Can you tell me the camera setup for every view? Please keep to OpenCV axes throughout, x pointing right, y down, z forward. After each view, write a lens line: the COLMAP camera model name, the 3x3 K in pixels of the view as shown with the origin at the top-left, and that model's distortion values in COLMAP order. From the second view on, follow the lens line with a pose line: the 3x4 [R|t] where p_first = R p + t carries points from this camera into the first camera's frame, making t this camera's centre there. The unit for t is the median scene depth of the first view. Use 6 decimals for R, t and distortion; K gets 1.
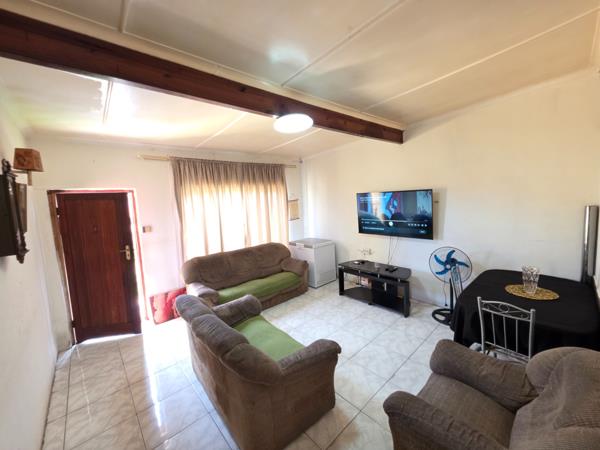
lens RADIAL K [[241.4, 0, 300.4], [0, 241.4, 223.3], [0, 0, 1]] dist [-0.001094, 0.000027]
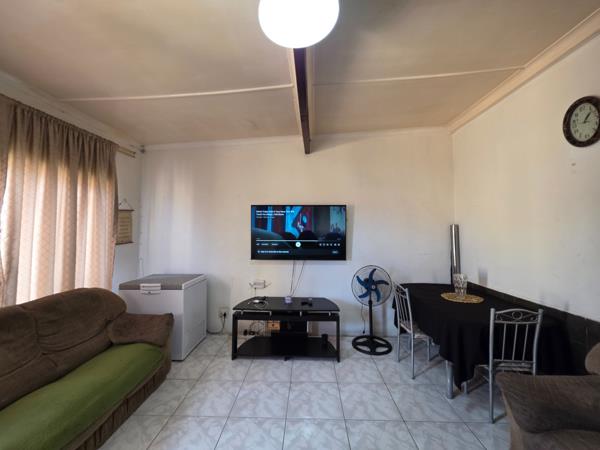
lens RADIAL K [[241.4, 0, 299.7], [0, 241.4, 221.3], [0, 0, 1]] dist [-0.001094, 0.000027]
pose [[0.691072, 0.078251, 0.718538, -0.205215], [0.039584, 0.988533, -0.145726, 0.041596], [-0.721702, 0.129150, 0.680049, 0.417775]]
